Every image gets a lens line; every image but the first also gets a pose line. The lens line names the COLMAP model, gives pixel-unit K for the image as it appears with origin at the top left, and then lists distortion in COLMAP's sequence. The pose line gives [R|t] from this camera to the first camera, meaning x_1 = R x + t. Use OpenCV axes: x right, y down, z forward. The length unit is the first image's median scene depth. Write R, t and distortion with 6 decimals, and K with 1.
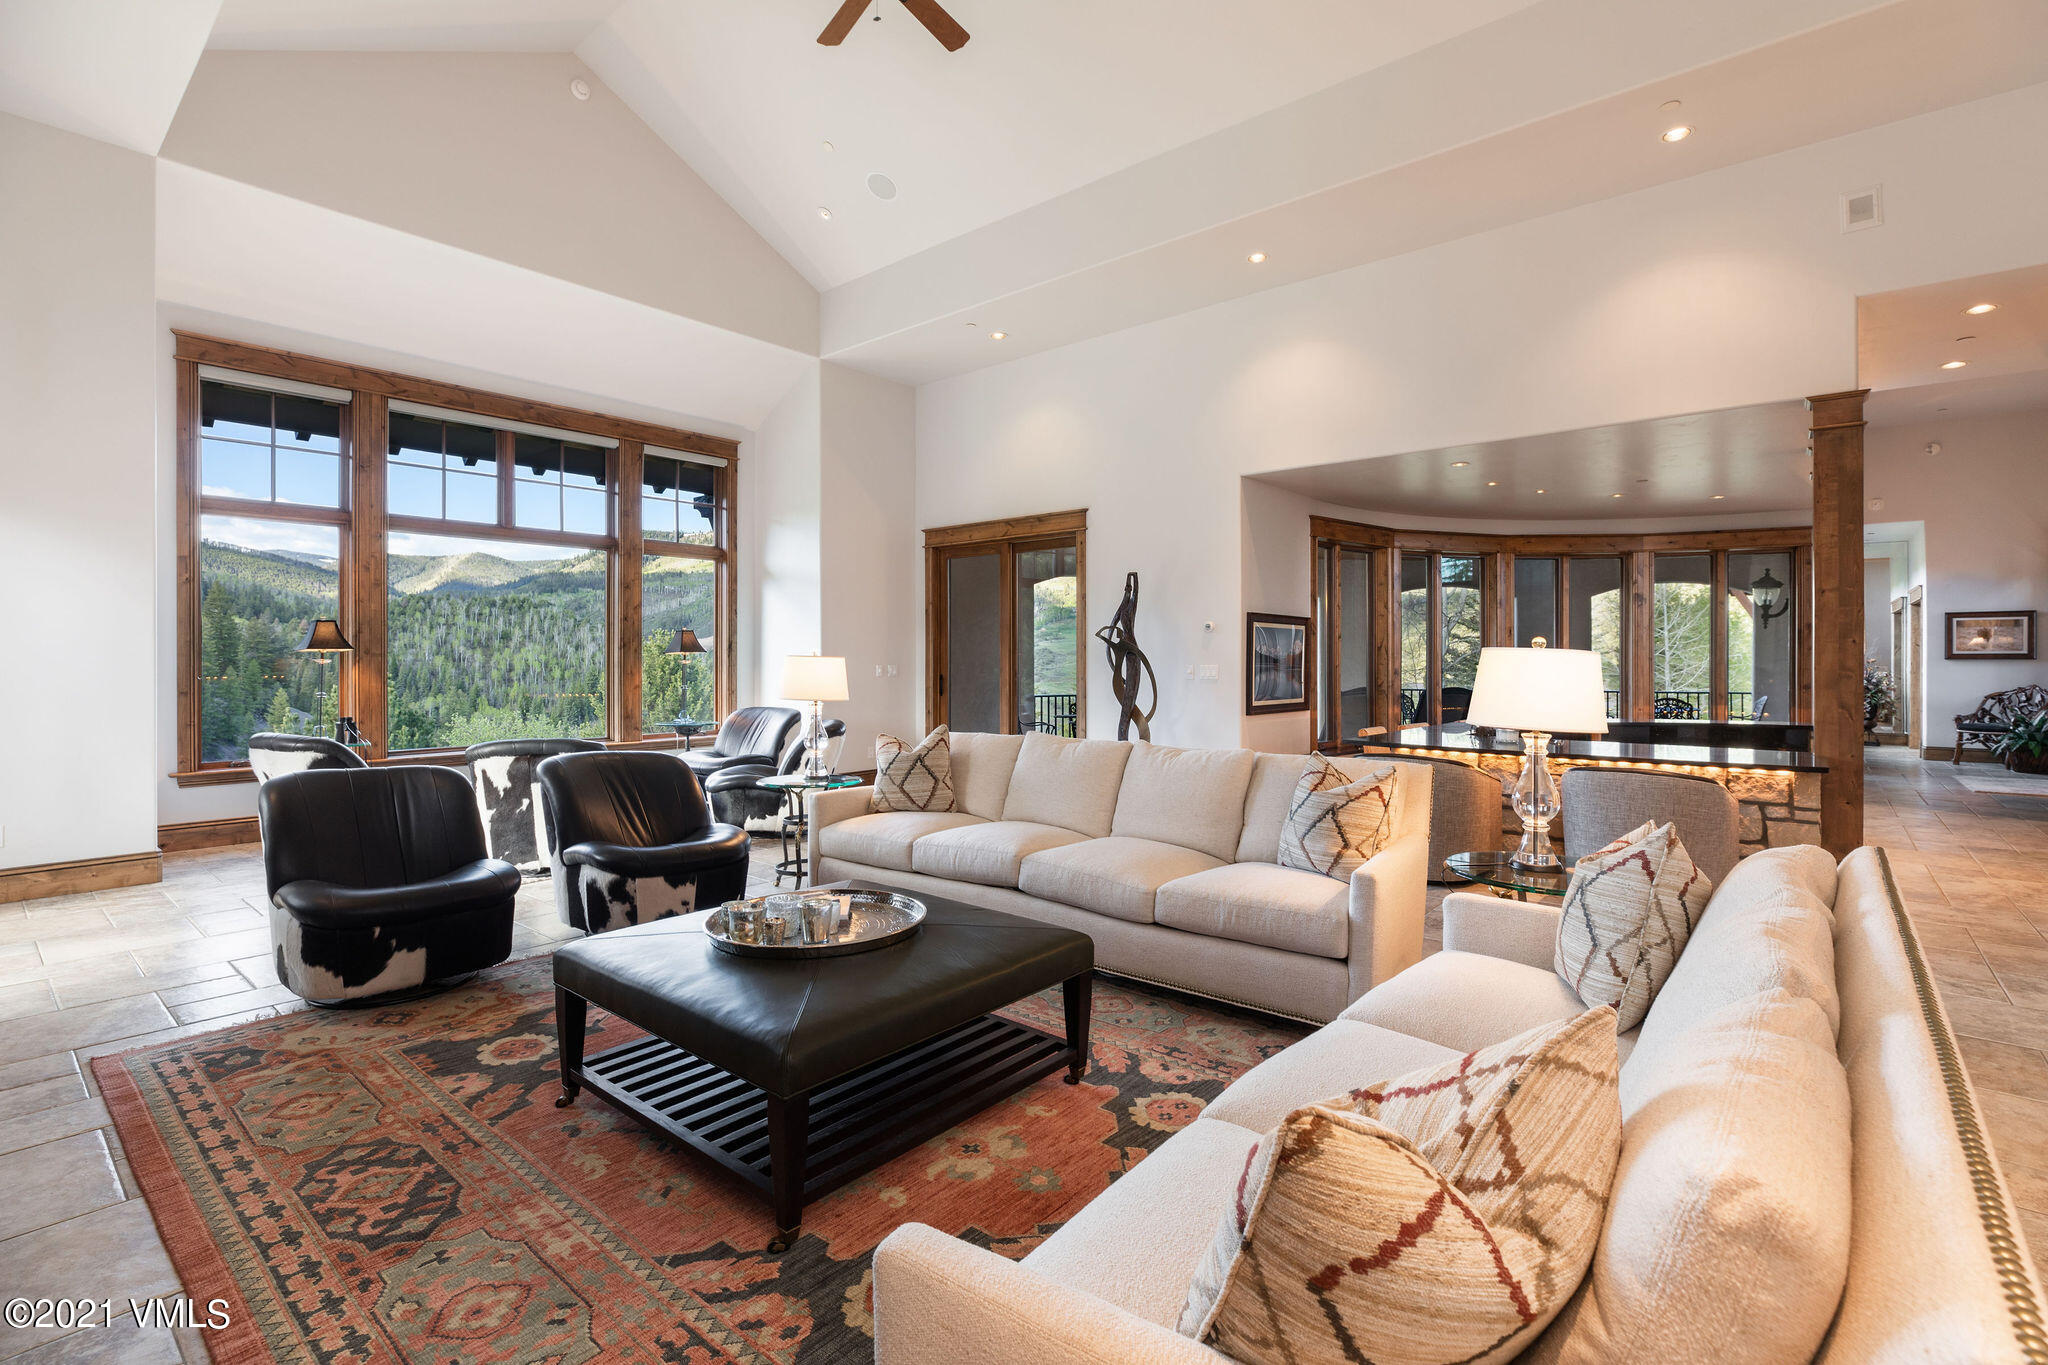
lens RADIAL K [[936.6, 0, 1024.0], [0, 936.6, 682.5], [0, 0, 1]] dist [-0.021144, -0.000273]
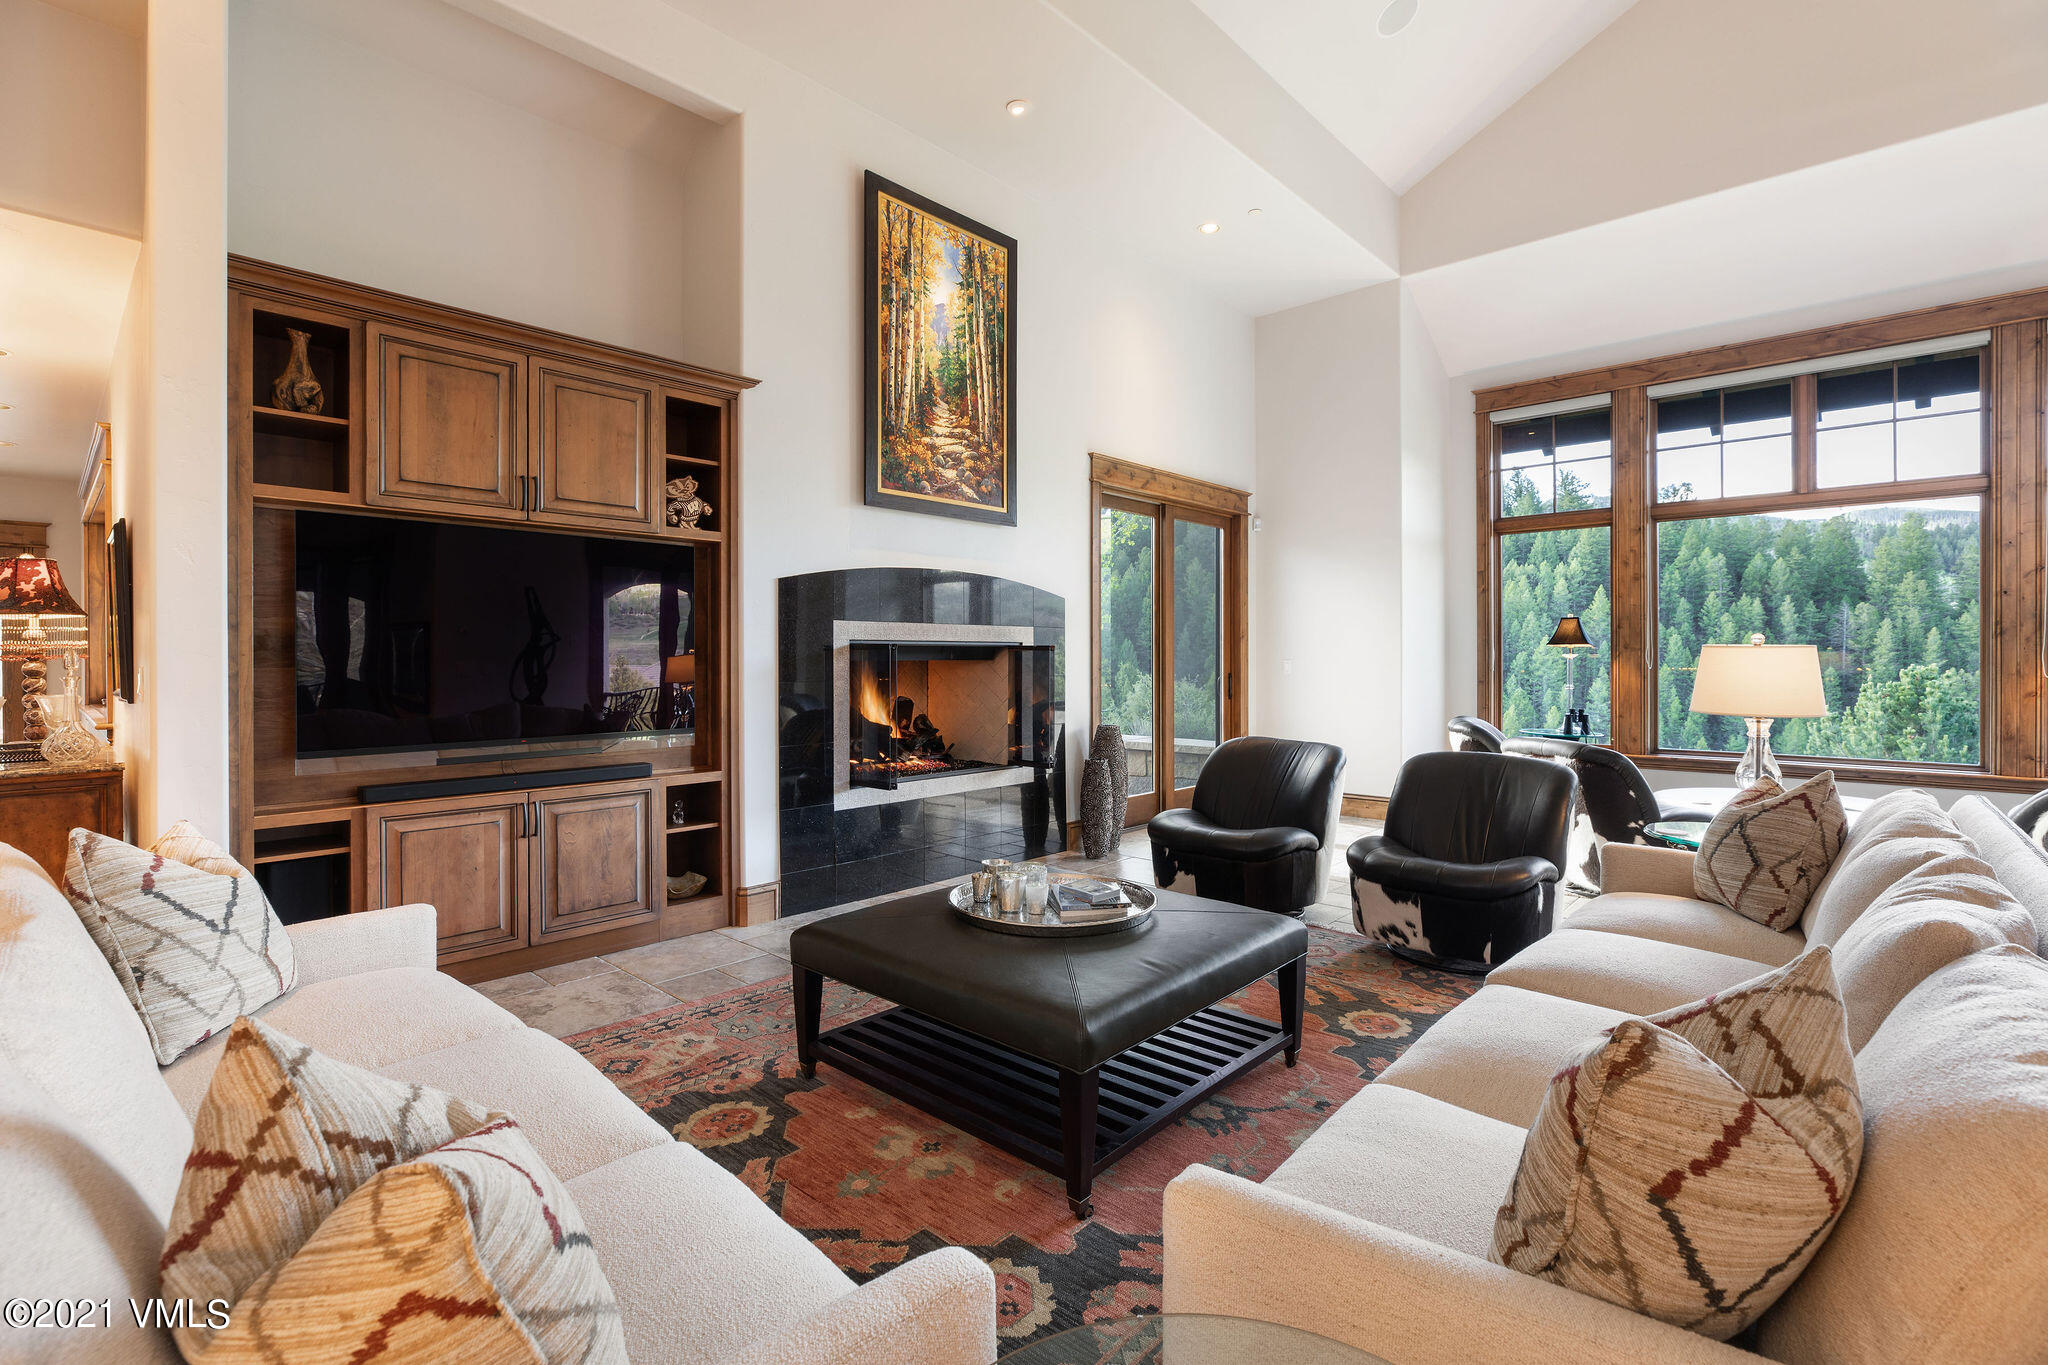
lens RADIAL K [[931.5, 0, 1029.4], [0, 931.5, 651.7], [0, 0, 1]] dist [-0.000305, 0.000008]
pose [[-0.041793, -0.005307, -0.999112, 0.331669], [-0.021175, 0.999766, -0.004425, -0.008730], [0.998902, 0.020972, -0.041896, 0.403168]]
